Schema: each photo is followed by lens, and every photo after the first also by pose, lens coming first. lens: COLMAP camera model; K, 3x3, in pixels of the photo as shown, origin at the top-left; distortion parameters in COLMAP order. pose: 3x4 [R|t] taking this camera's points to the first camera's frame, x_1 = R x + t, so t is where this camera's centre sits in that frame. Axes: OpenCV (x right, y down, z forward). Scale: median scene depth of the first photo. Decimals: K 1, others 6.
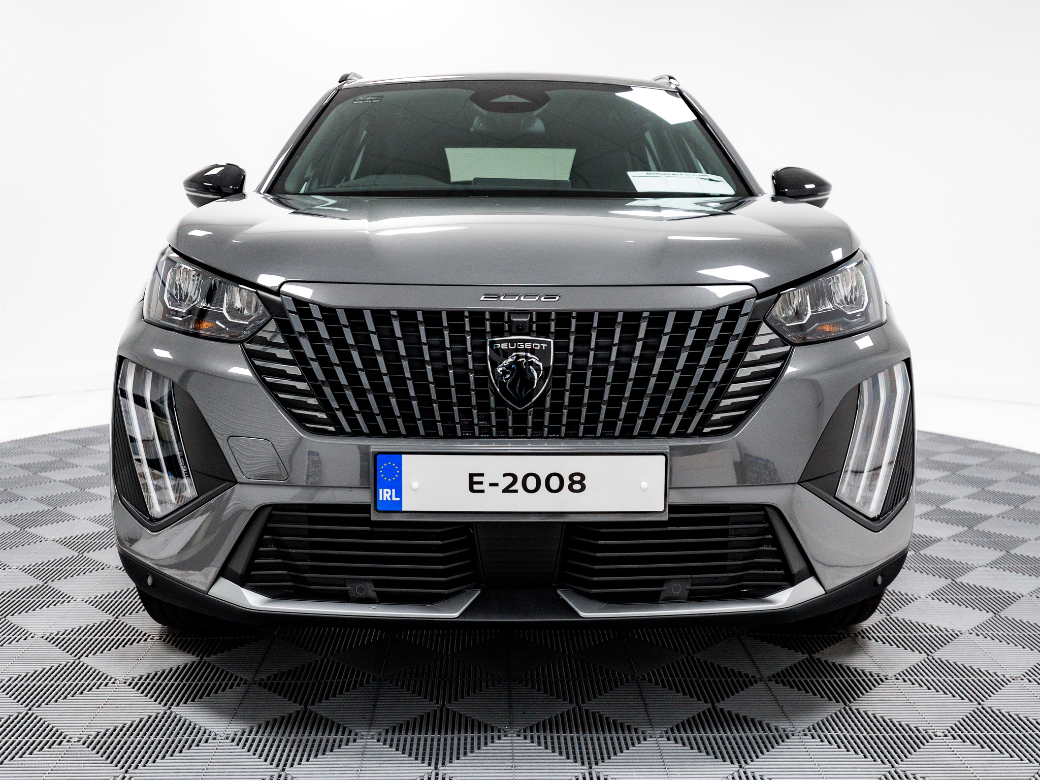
lens RADIAL K [[1108.8, 0, 520.3], [0, 1108.8, 382.6], [0, 0, 1]] dist [0.013911, 0.000000]
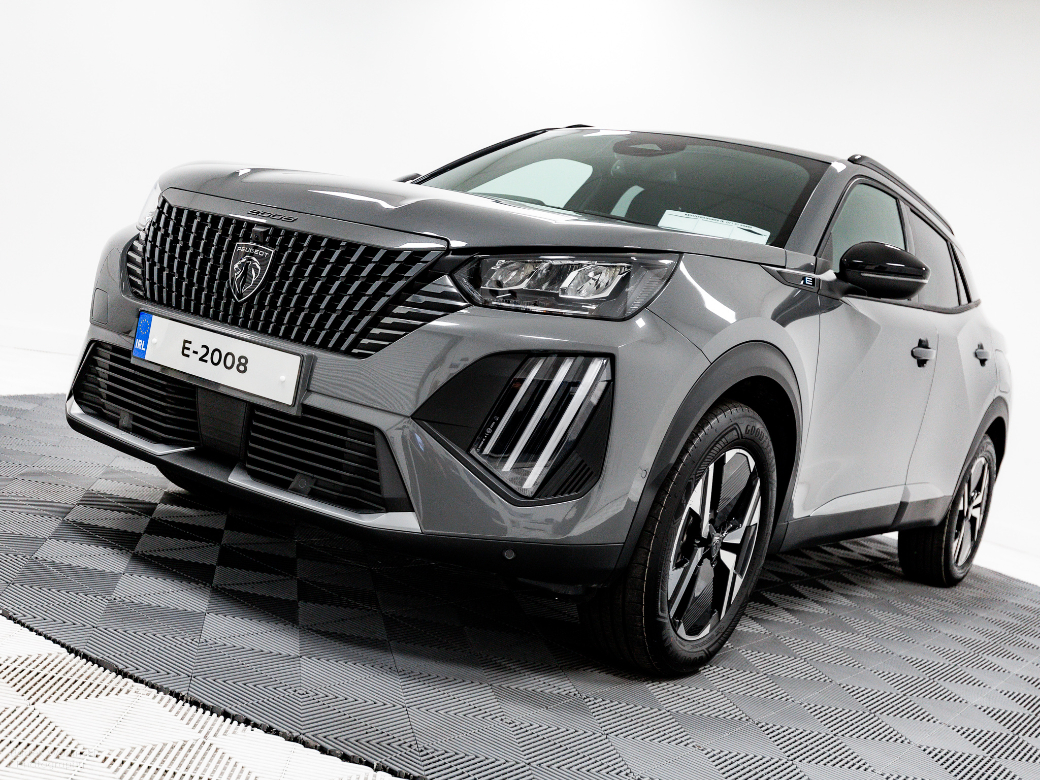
lens RADIAL K [[1108.8, 0, 517.5], [0, 1108.8, 395.8], [0, 0, 1]] dist [0.013911, 0.000000]
pose [[0.824506, 0.220440, -0.521148, 0.904470], [-0.275833, 0.960737, -0.030013, 0.075239], [0.494070, 0.168496, 0.852938, 0.133788]]
